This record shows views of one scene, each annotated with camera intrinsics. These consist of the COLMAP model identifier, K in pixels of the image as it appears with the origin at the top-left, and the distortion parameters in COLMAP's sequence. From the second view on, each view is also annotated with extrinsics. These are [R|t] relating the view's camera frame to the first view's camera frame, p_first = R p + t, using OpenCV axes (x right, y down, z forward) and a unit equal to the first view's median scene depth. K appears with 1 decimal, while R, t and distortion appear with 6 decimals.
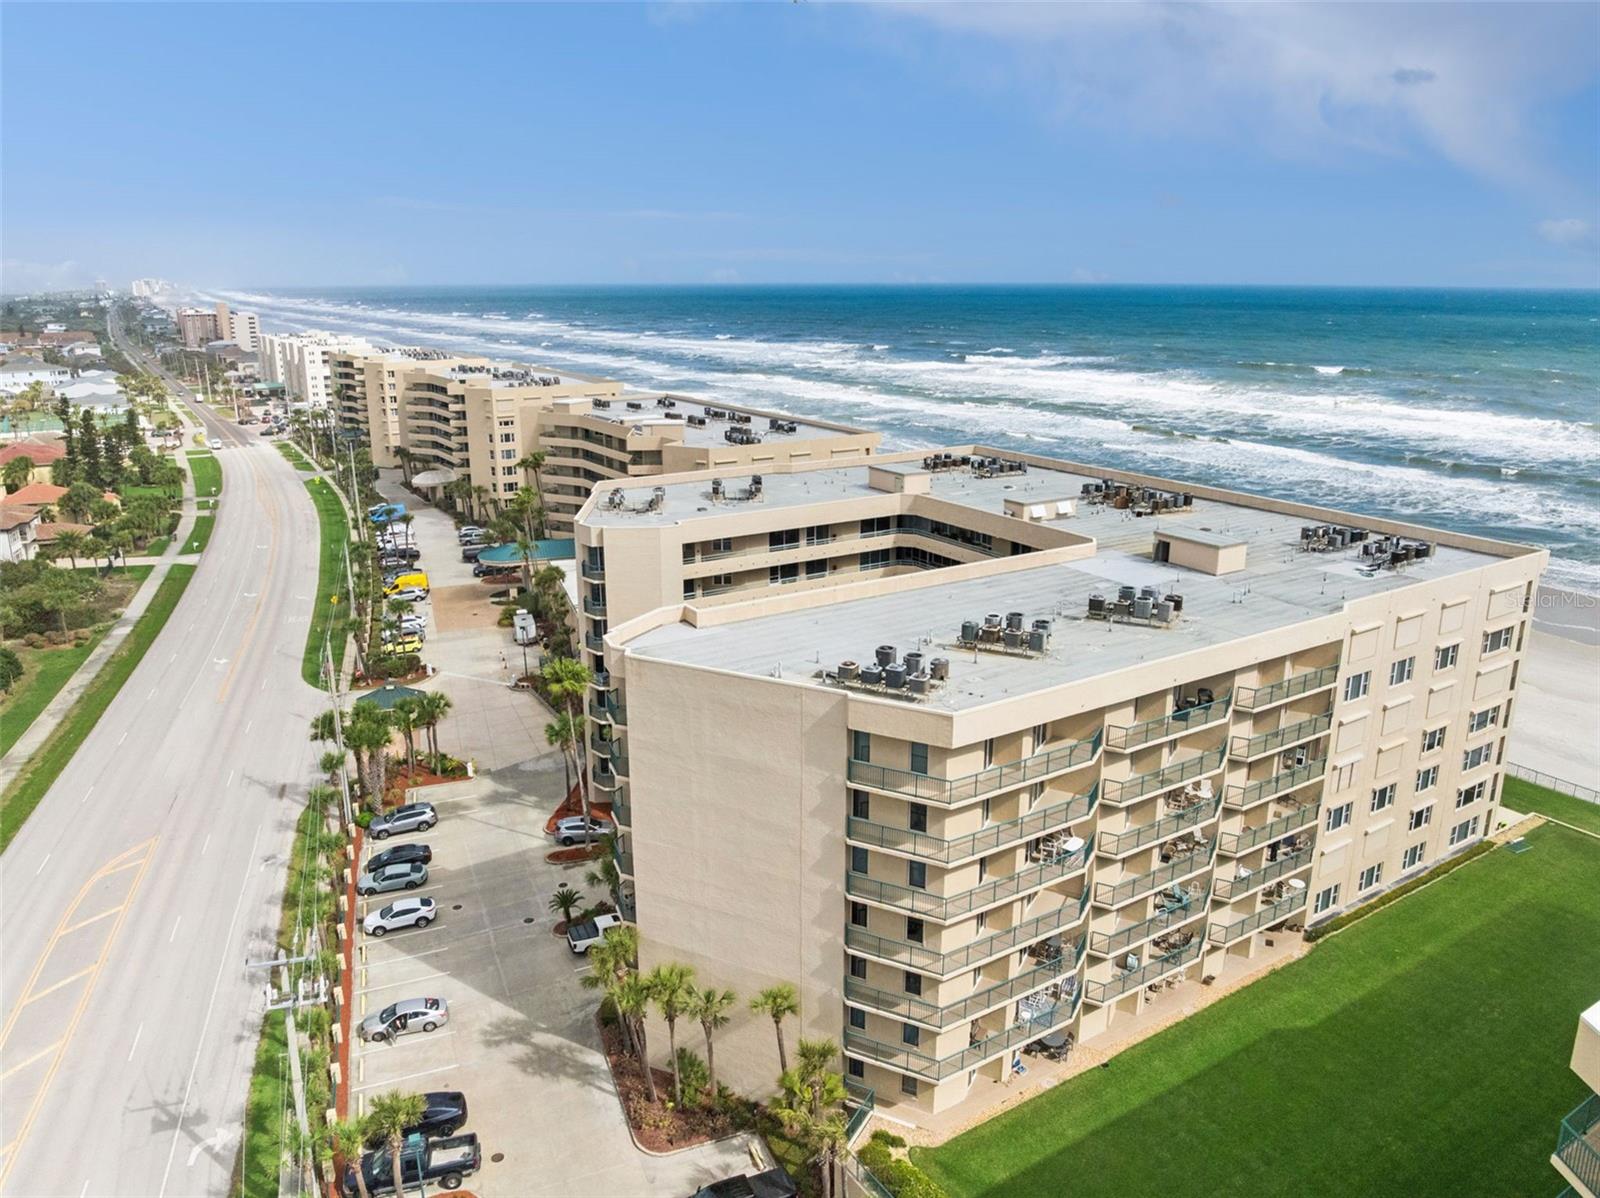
lens RADIAL K [[1142.3, 0, 795.5], [0, 1142.3, 582.5], [0, 0, 1]] dist [-0.031350, 0.003138]
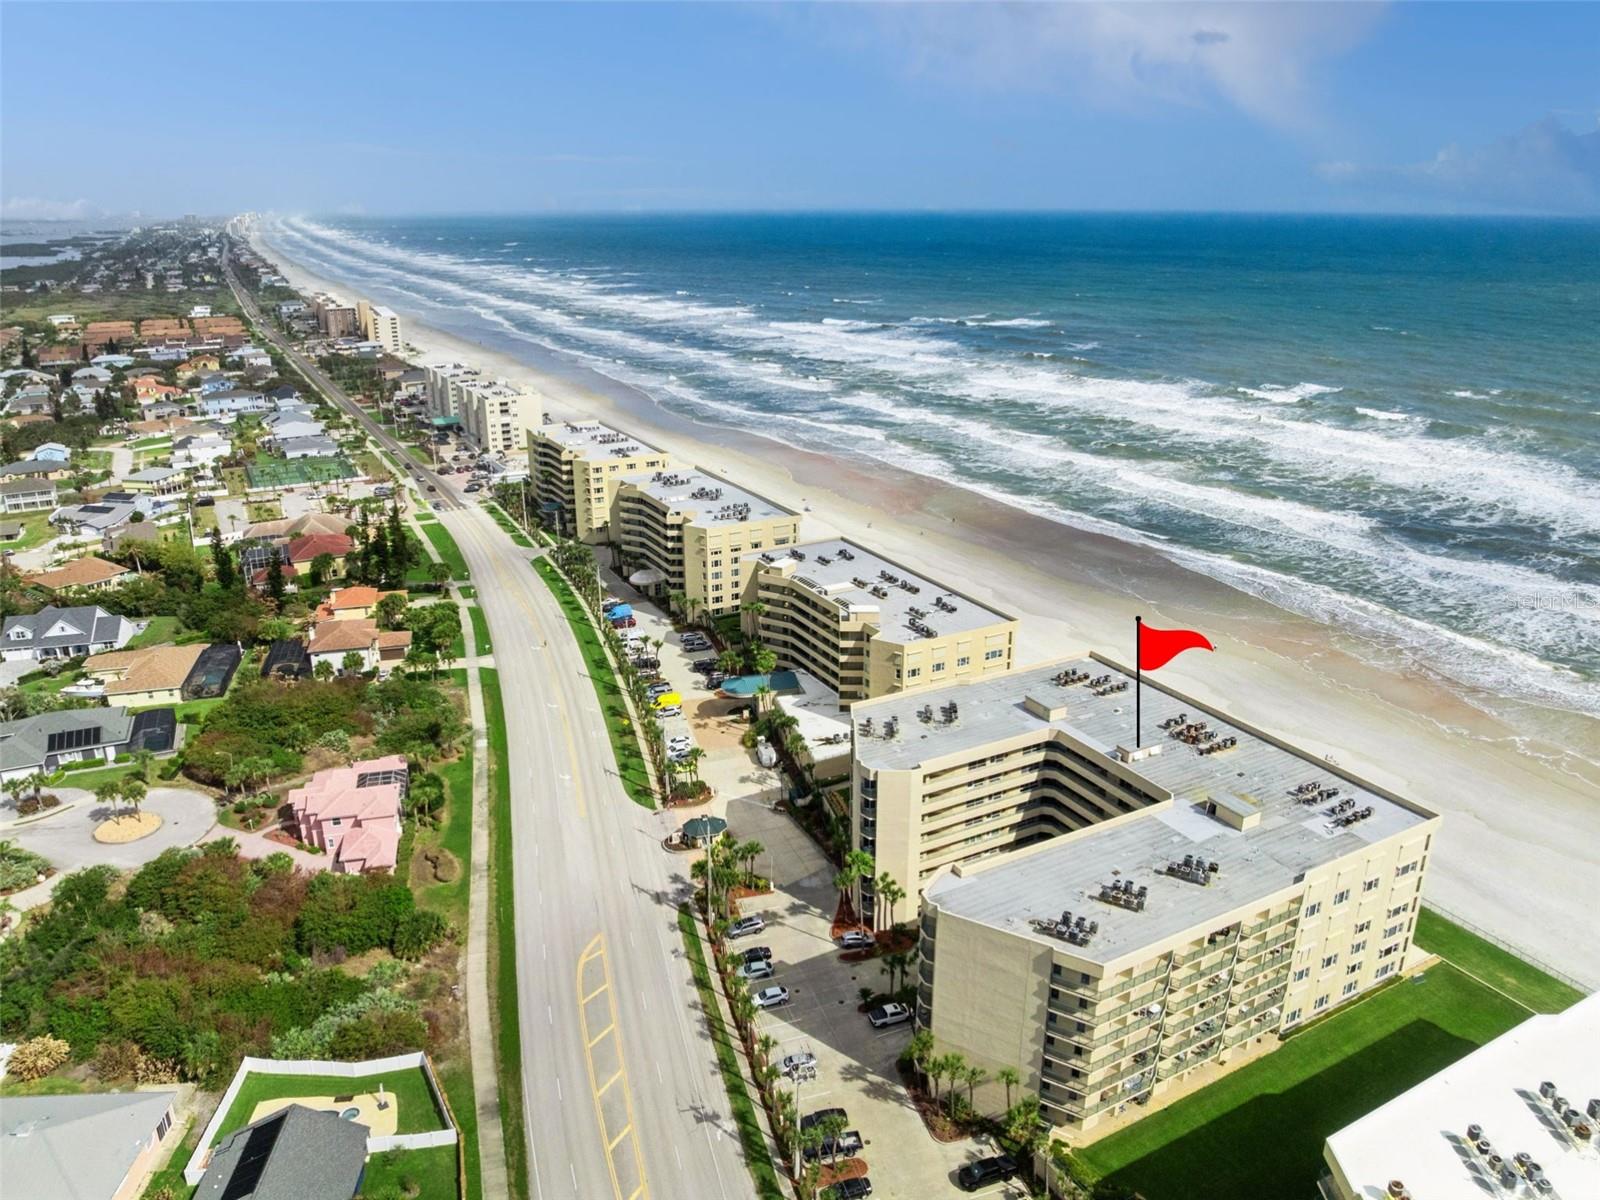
lens RADIAL K [[1139.5, 0, 795.3], [0, 1139.5, 601.6], [0, 0, 1]] dist [-0.025284, 0.001338]
pose [[0.997902, 0.019472, -0.061747, -0.236456], [-0.014803, 0.997059, 0.075195, -0.524484], [0.063029, -0.074123, 0.995255, -0.831017]]
